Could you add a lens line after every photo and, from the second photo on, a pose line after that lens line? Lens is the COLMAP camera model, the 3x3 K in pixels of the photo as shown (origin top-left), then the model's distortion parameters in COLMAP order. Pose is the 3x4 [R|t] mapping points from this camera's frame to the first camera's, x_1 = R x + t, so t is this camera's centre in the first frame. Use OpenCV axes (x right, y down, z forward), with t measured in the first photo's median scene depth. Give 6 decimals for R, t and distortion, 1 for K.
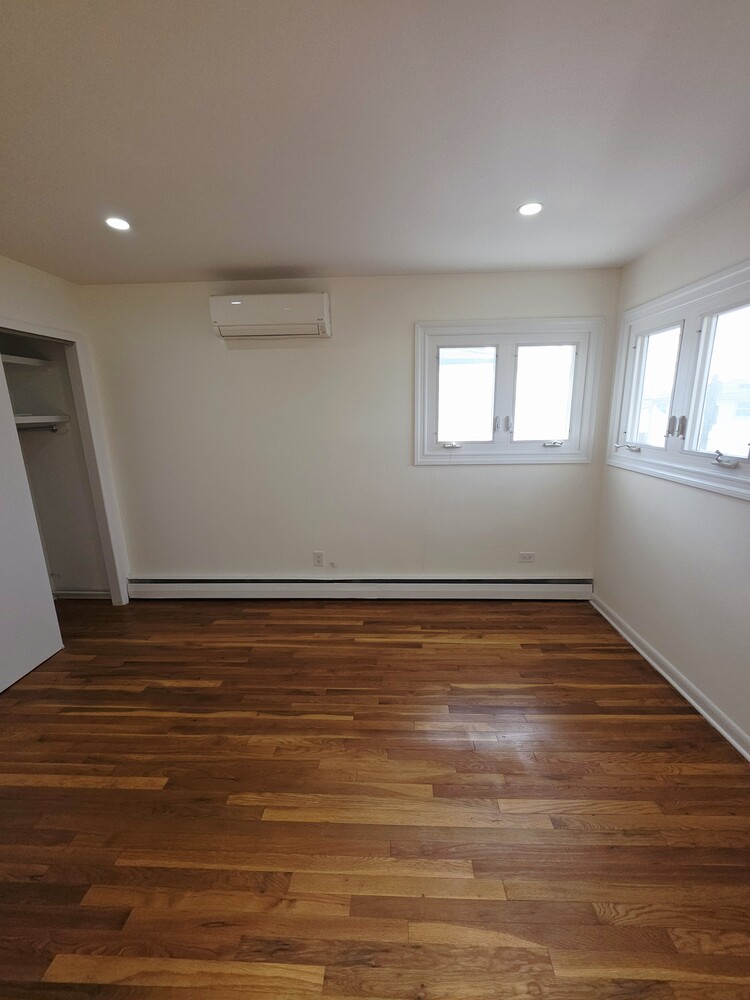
lens RADIAL K [[407.2, 0, 379.8], [0, 407.2, 503.8], [0, 0, 1]] dist [0.010647, -0.000205]
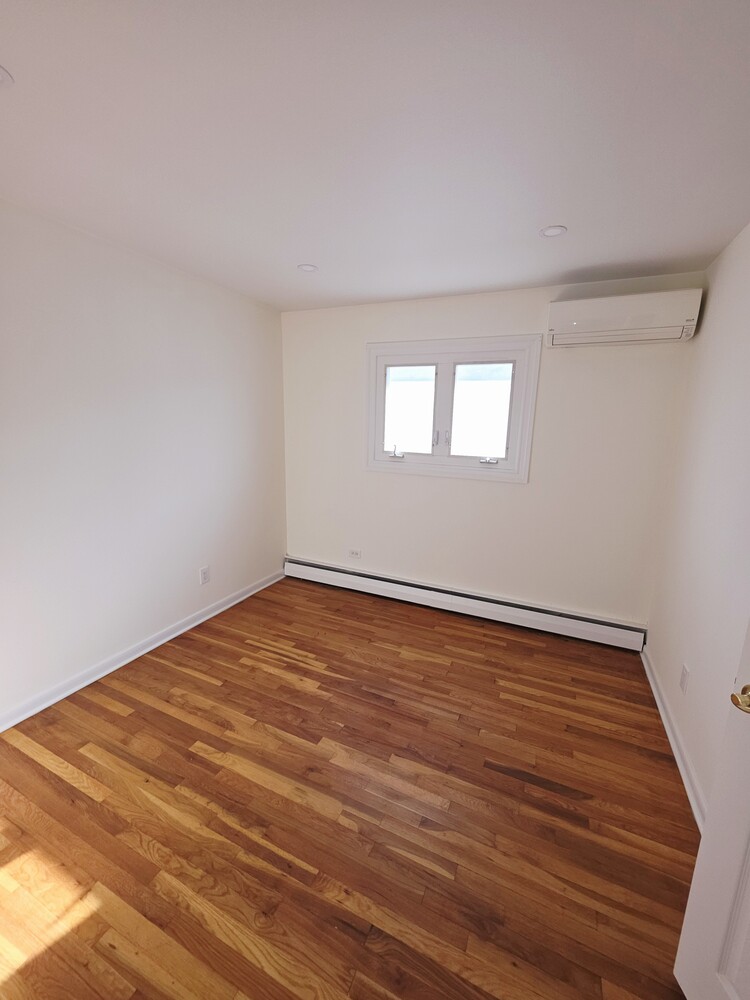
lens RADIAL K [[407.2, 0, 379.8], [0, 407.2, 503.8], [0, 0, 1]] dist [0.010647, -0.000205]
pose [[0.924620, 0.117147, -0.362430, 0.559120], [-0.127269, 0.991860, -0.004089, -0.003381], [0.359001, 0.049907, 0.932002, -0.027295]]
